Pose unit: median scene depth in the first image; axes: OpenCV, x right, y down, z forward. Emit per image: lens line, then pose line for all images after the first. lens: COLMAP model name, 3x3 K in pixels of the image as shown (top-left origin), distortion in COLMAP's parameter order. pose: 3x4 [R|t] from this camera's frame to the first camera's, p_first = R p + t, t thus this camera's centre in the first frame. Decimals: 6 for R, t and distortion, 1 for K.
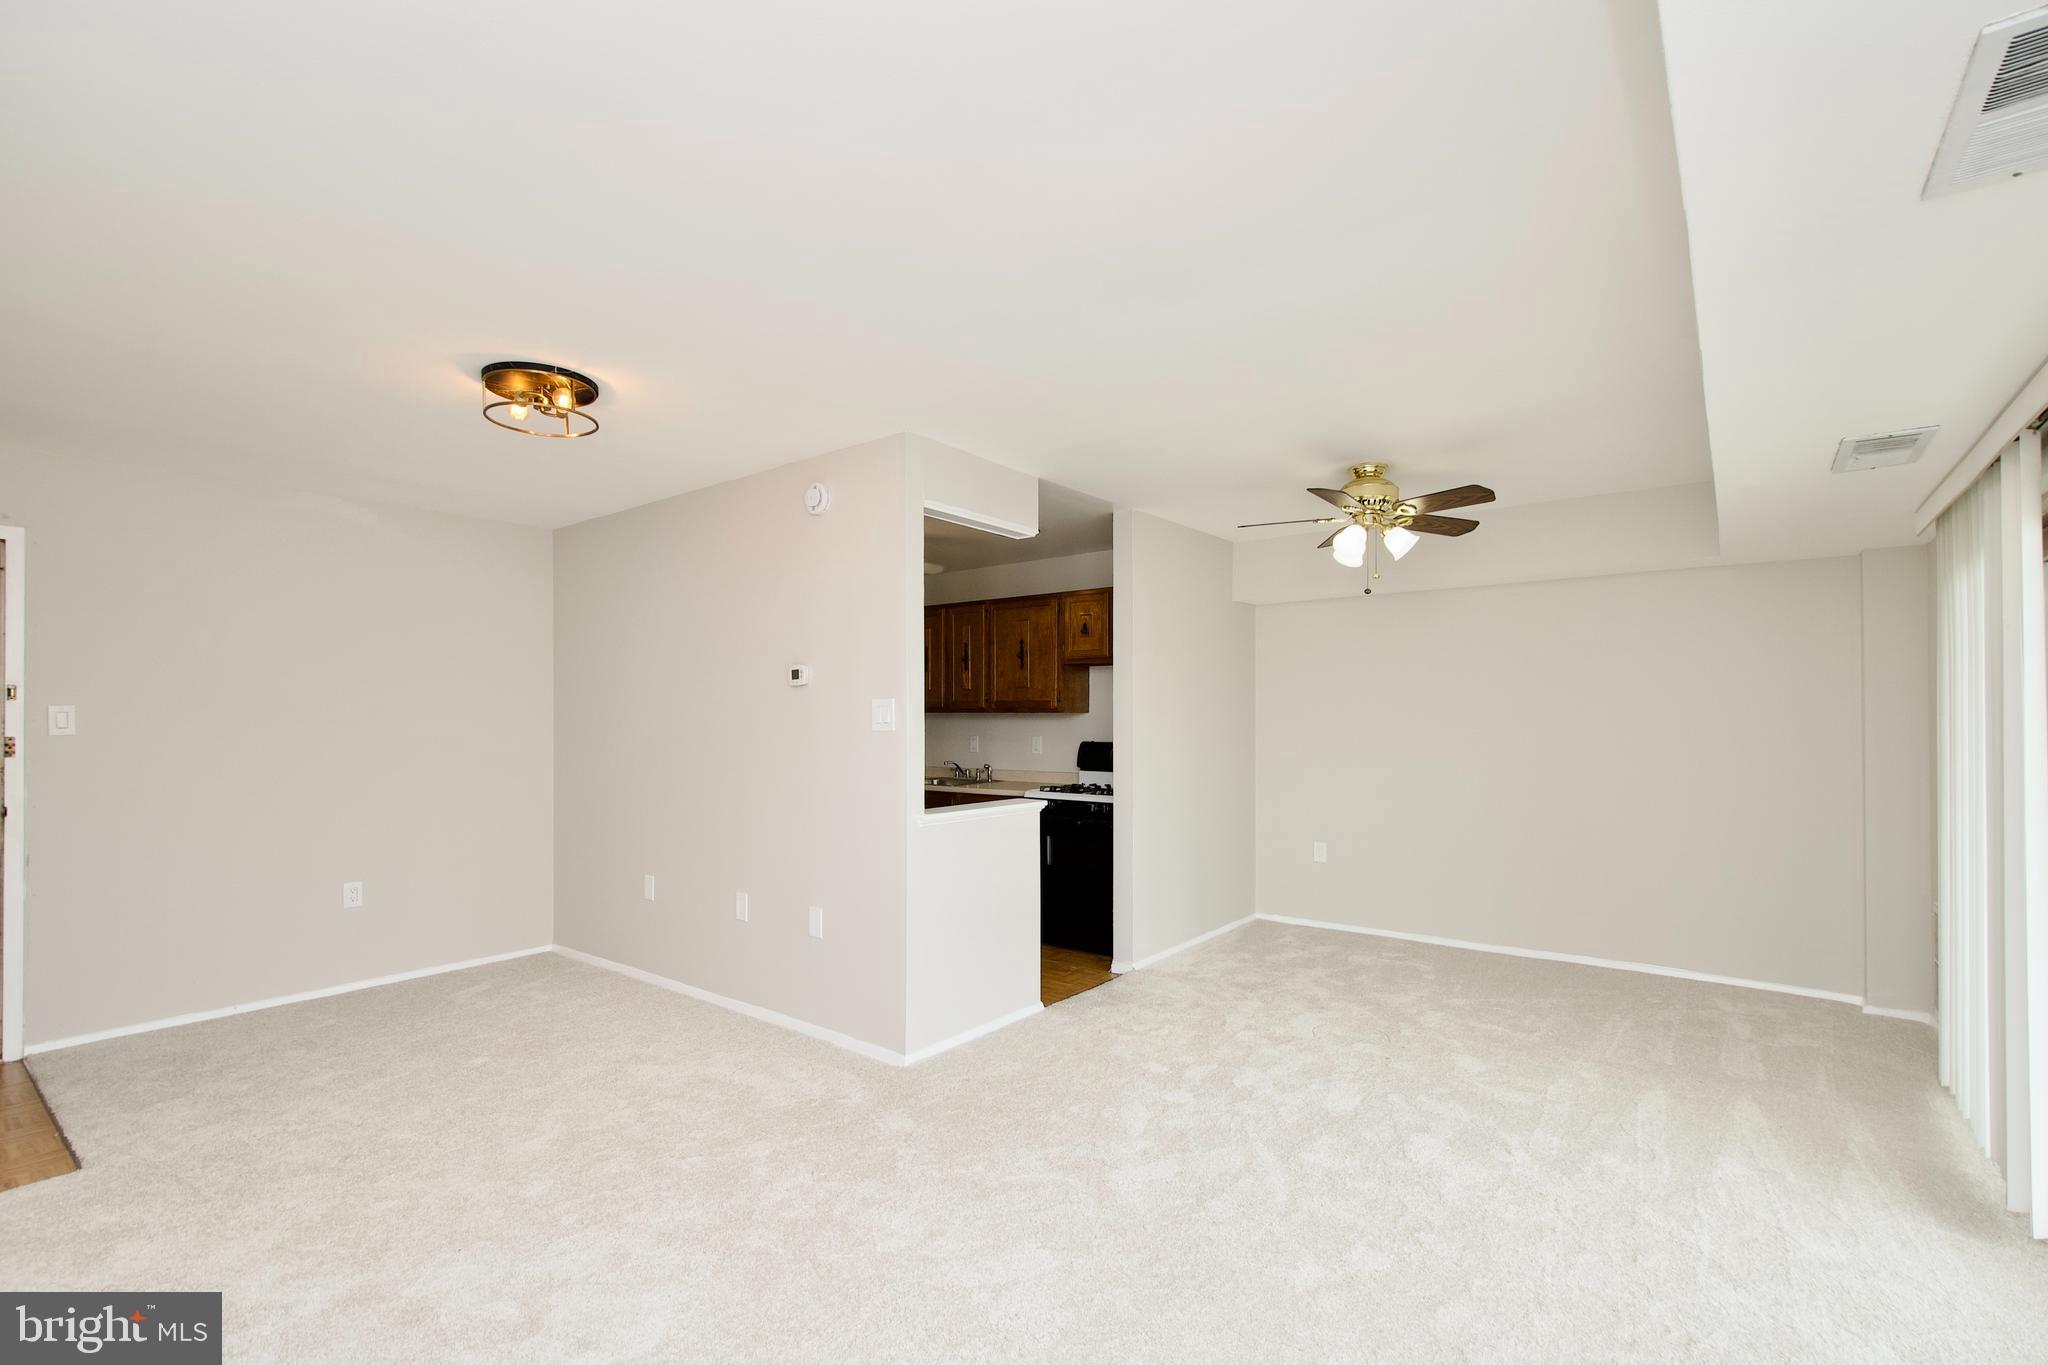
lens RADIAL K [[910.4, 0, 1038.3], [0, 910.4, 712.0], [0, 0, 1]] dist [0.014046, -0.010216]
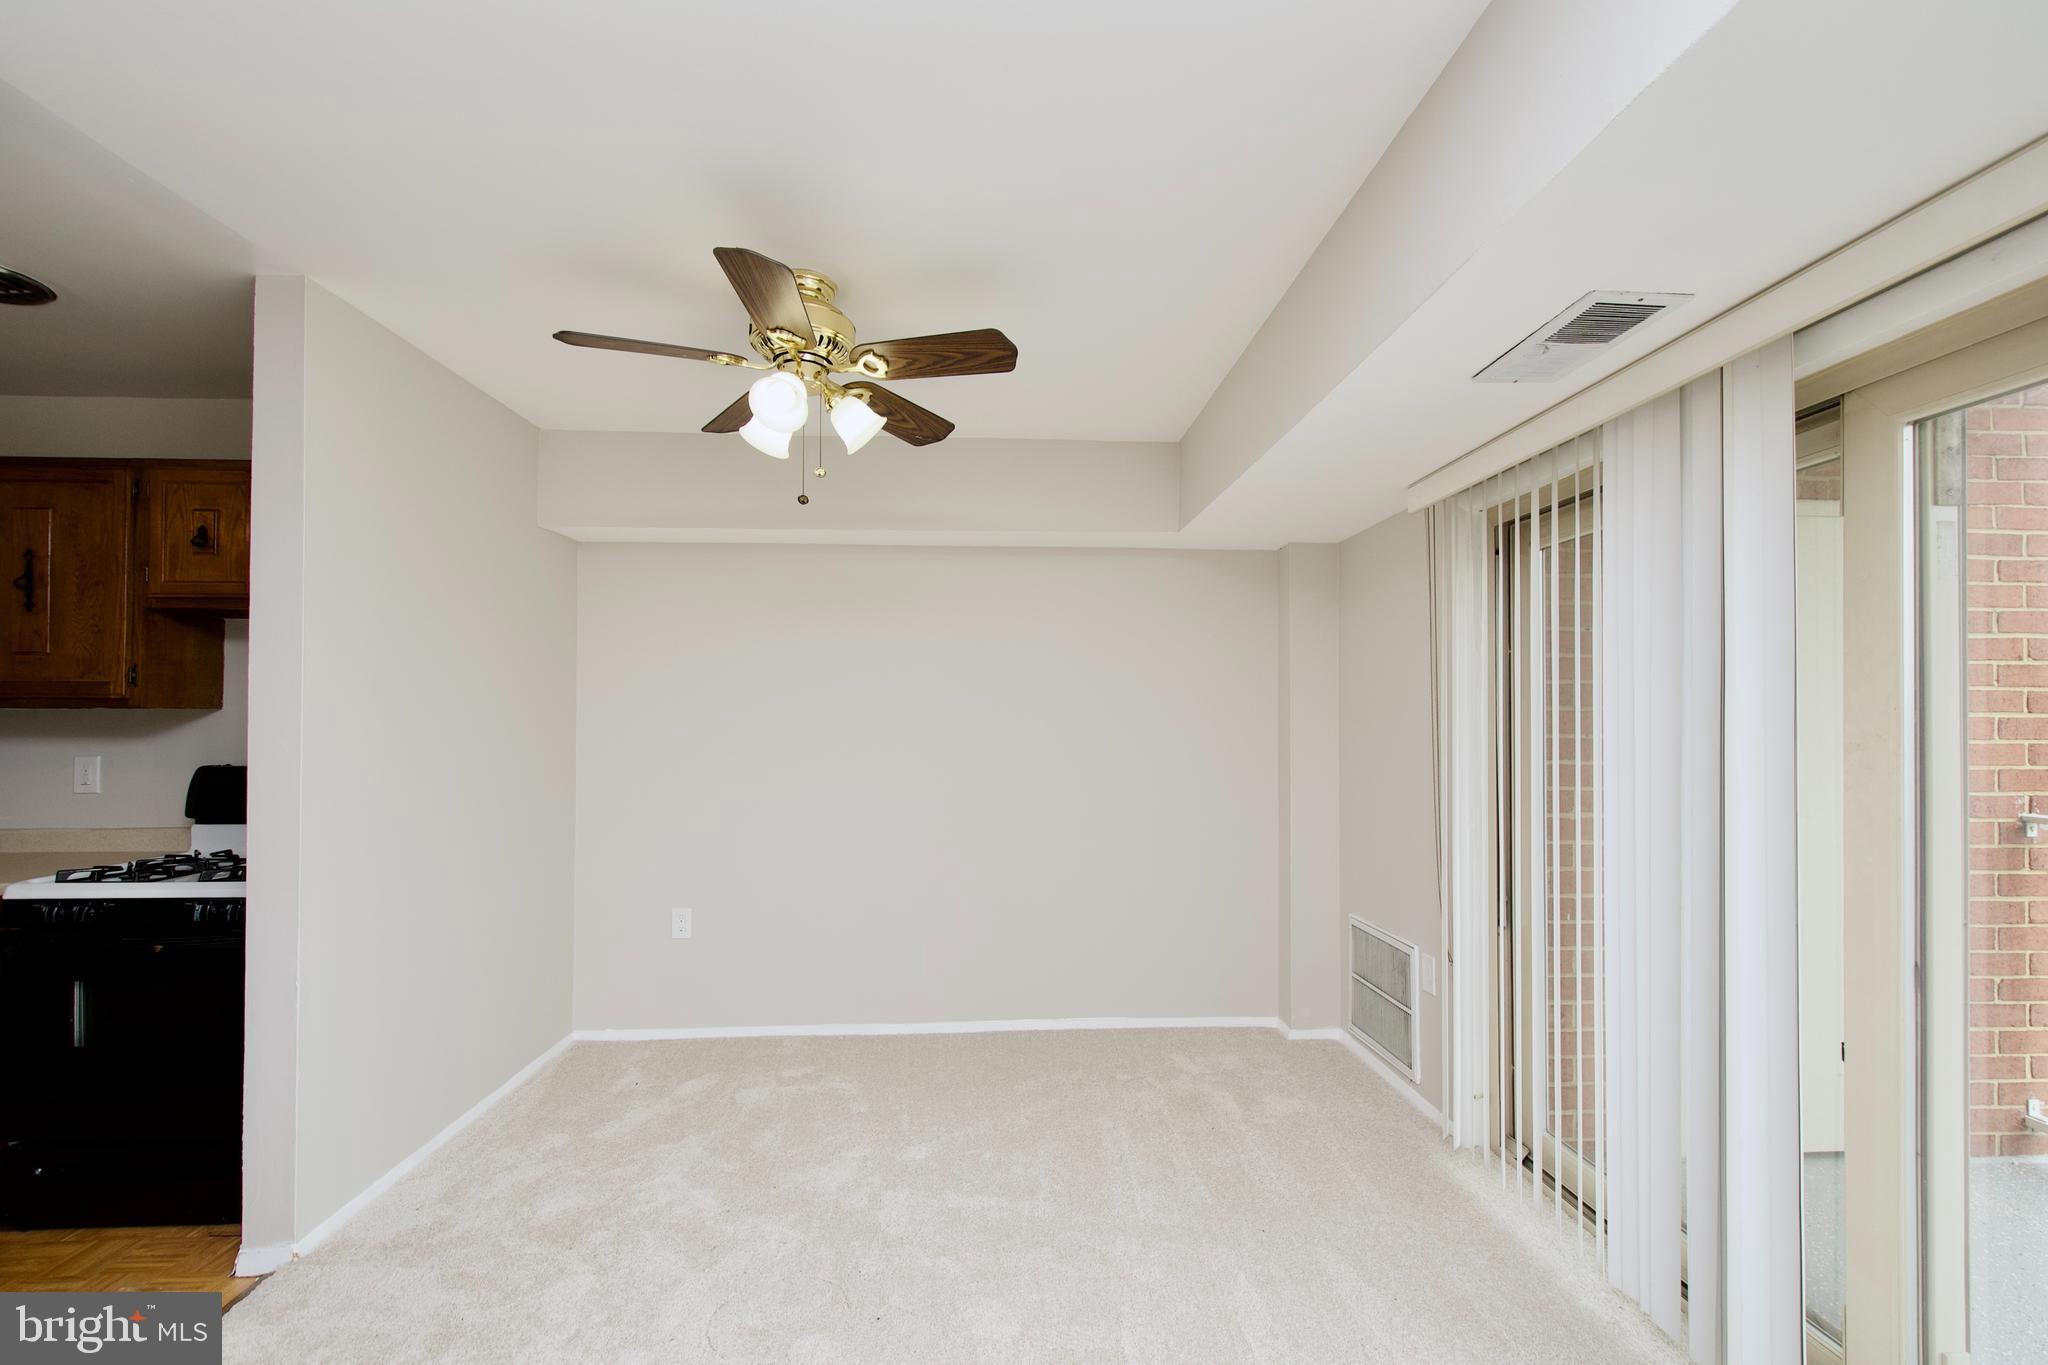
lens RADIAL K [[909.5, 0, 1040.2], [0, 909.5, 708.5], [0, 0, 1]] dist [-0.001560, -0.001027]
pose [[0.752737, 0.011465, 0.658222, 0.094182], [-0.006272, 0.999928, -0.010245, 0.003881], [-0.658292, 0.003583, 0.752754, 0.451365]]
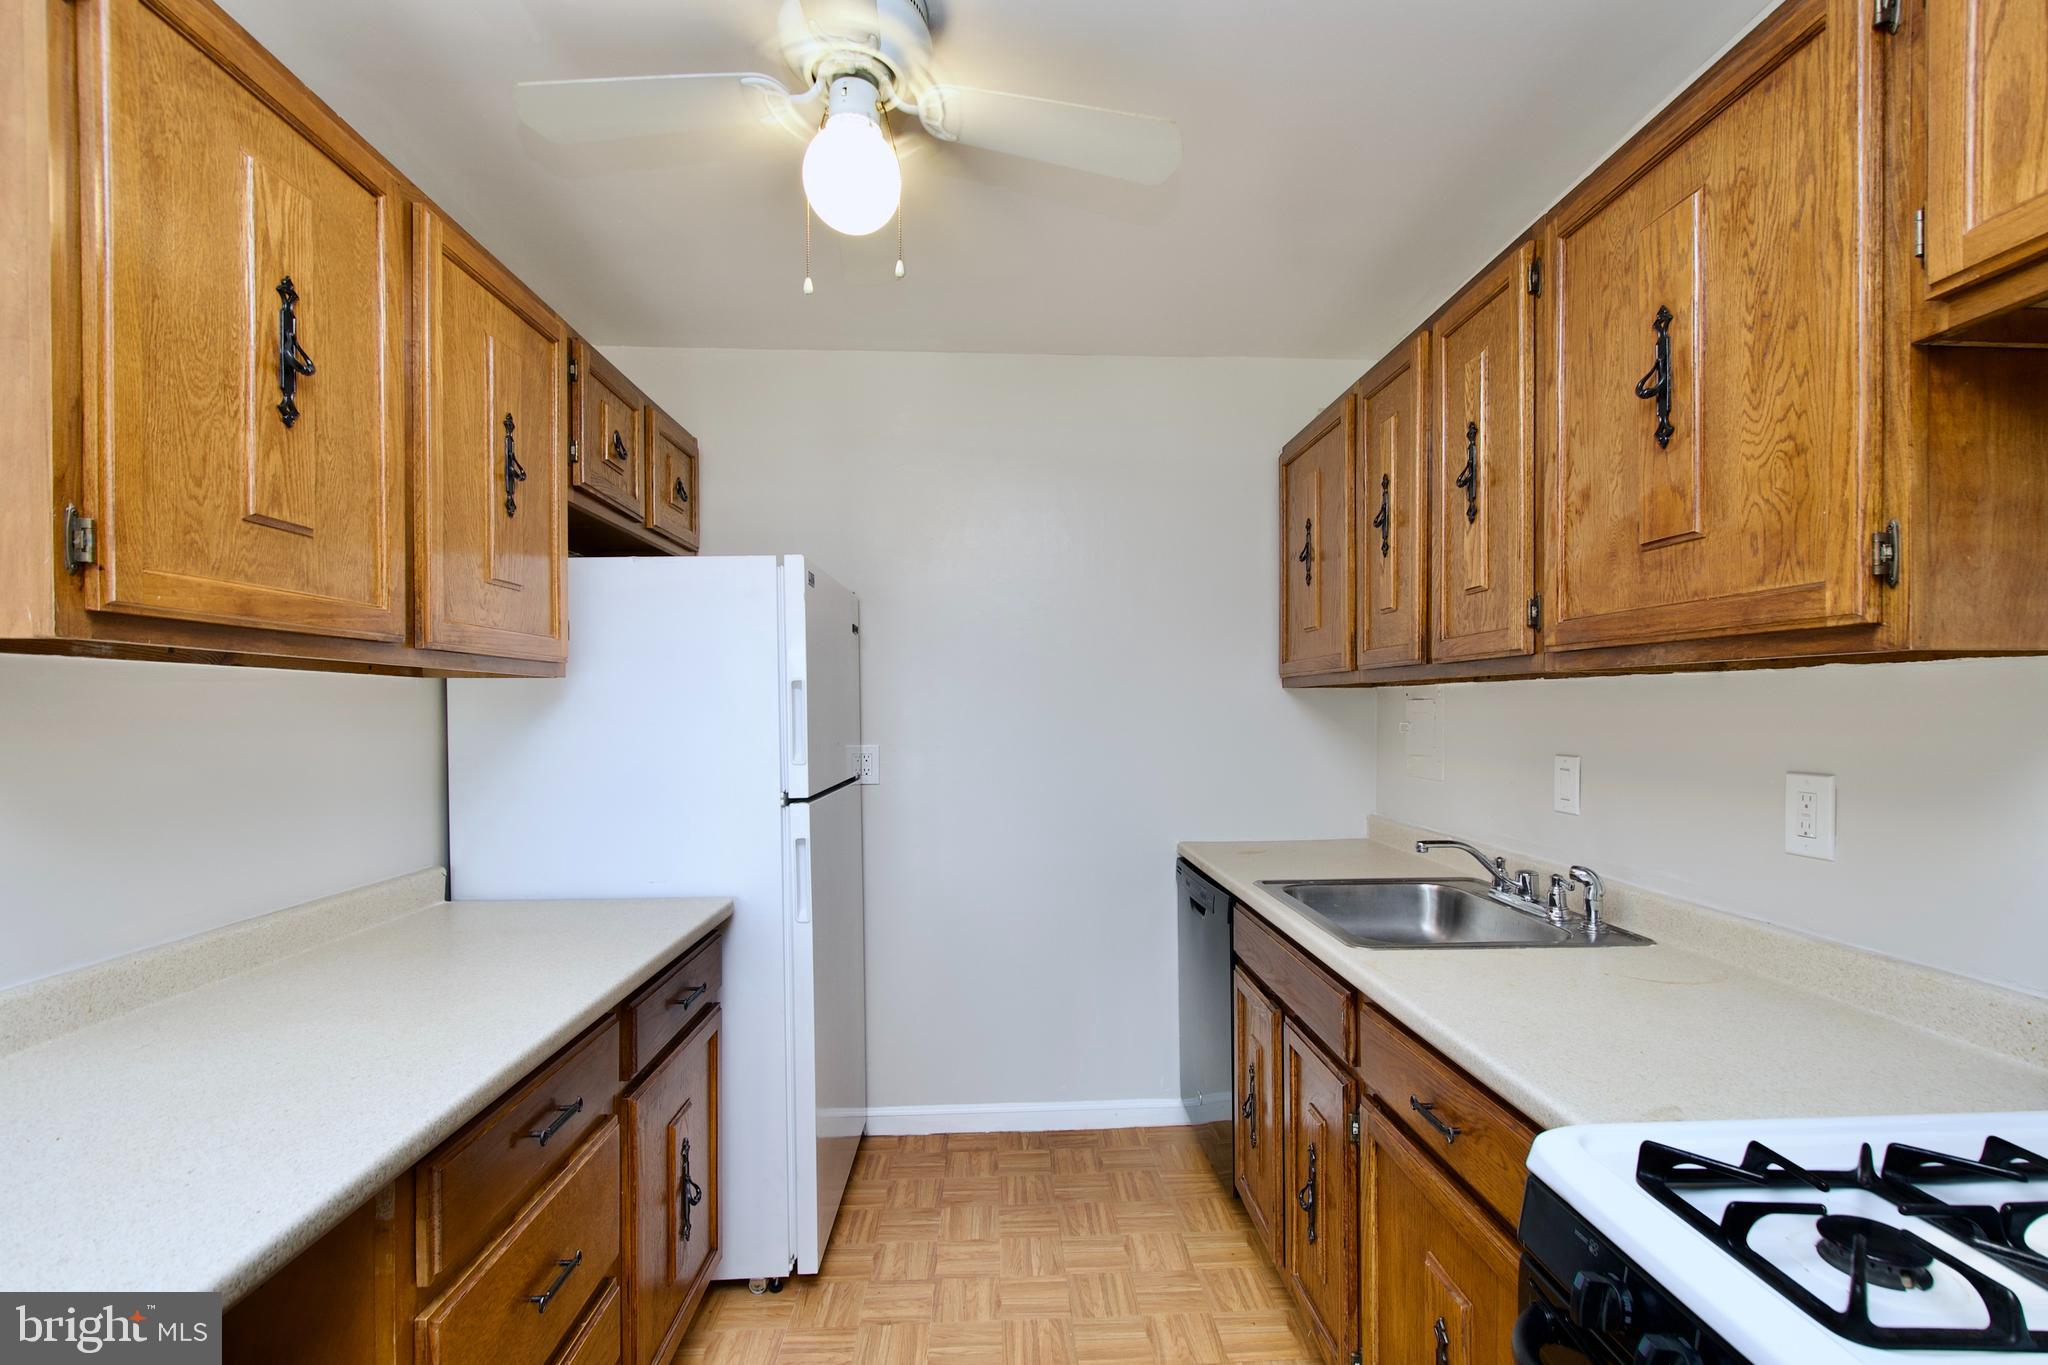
lens RADIAL K [[910.4, 0, 1038.3], [0, 910.4, 712.0], [0, 0, 1]] dist [0.014046, -0.010216]
pose [[0.648531, 0.004730, -0.761174, 0.067778], [0.004210, 0.999943, 0.009800, 0.012592], [0.761177, -0.009561, 0.648474, 1.080589]]
